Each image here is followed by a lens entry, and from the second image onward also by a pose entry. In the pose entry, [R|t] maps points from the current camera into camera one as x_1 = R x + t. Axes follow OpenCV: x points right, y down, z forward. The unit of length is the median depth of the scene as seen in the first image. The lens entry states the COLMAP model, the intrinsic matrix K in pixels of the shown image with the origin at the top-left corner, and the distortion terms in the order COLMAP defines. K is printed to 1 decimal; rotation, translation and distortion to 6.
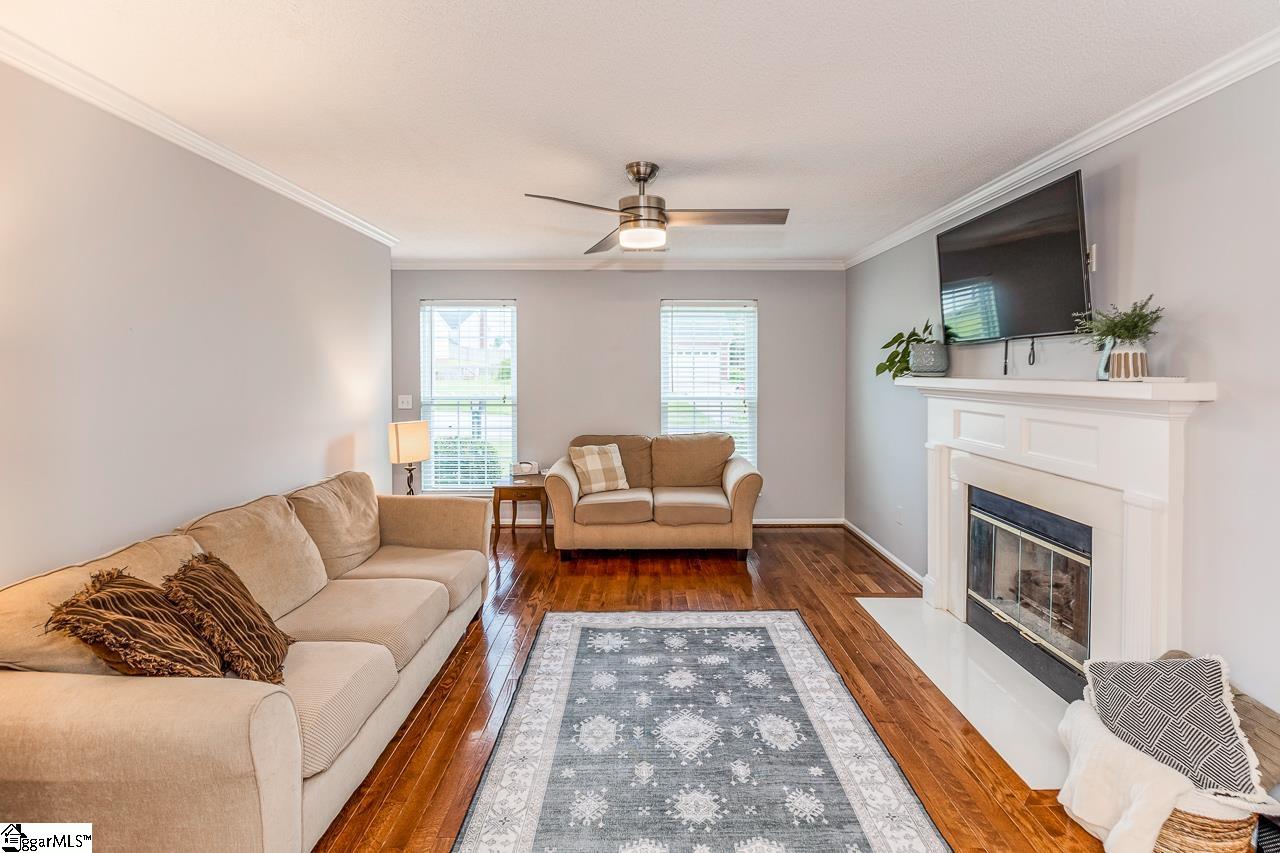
lens RADIAL K [[599.9, 0, 638.4], [0, 599.9, 365.6], [0, 0, 1]] dist [-0.000958, -0.000135]
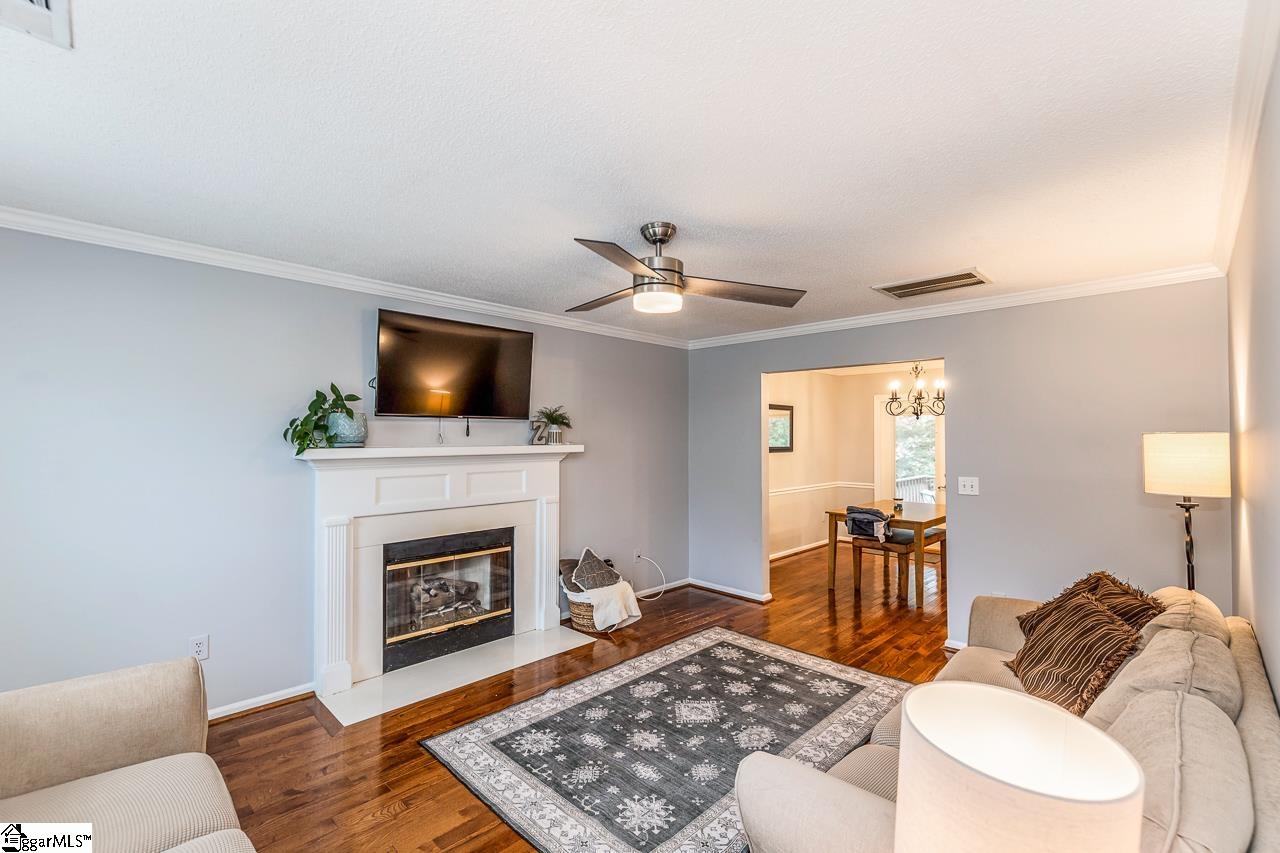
lens RADIAL K [[573.7, 0, 640.0], [0, 573.7, 426.5], [0, 0, 1]] dist [0.001537, 0.000130]
pose [[-0.733878, 0.013946, 0.679138, -0.636086], [-0.007441, 0.999564, -0.028566, 0.013612], [-0.679241, -0.026017, -0.733454, 1.850827]]
